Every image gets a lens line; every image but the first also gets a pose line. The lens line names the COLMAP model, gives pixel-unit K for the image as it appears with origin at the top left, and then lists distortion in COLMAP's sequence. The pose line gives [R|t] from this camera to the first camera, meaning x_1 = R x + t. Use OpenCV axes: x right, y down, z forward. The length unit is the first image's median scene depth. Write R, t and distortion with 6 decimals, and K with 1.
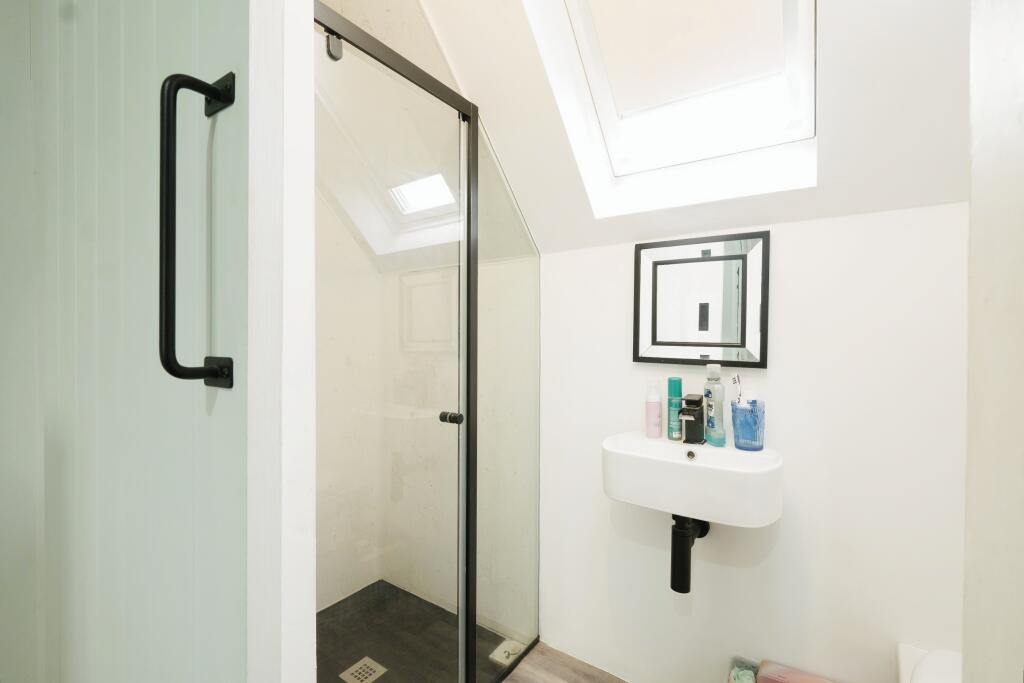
lens RADIAL K [[450.9, 0, 507.9], [0, 450.9, 340.0], [0, 0, 1]] dist [-0.000684, -0.000033]
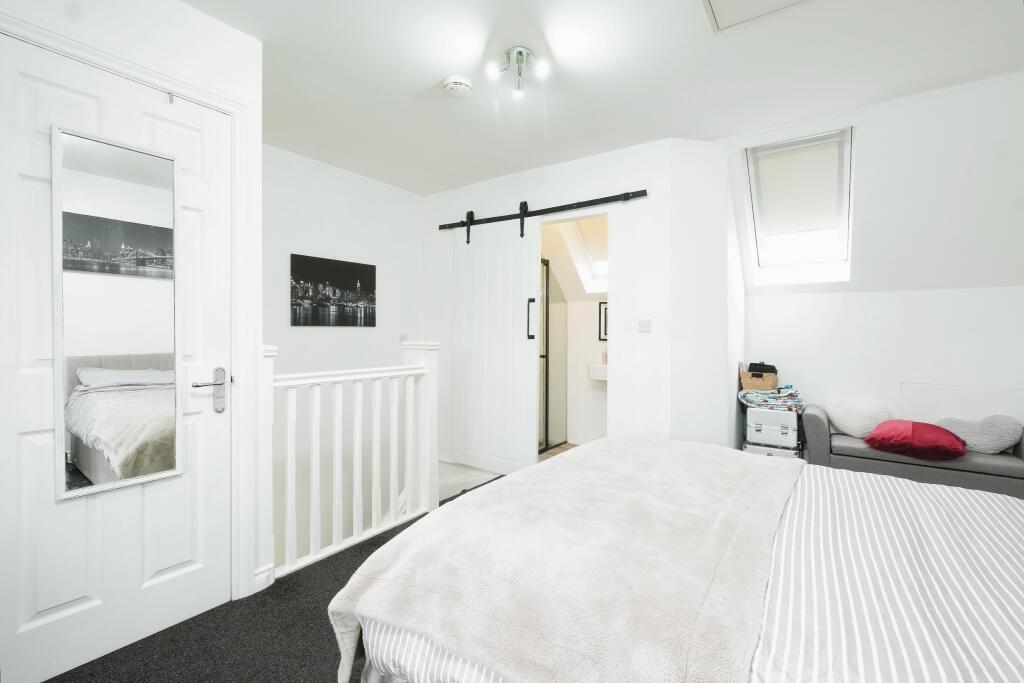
lens RADIAL K [[450.9, 0, 515.1], [0, 450.9, 339.3], [0, 0, 1]] dist [-0.000684, -0.000033]
pose [[0.999822, 0.001859, -0.018762, -0.227055], [-0.001610, 0.999911, 0.013281, 0.001194], [0.018785, -0.013248, 0.999736, -2.036673]]
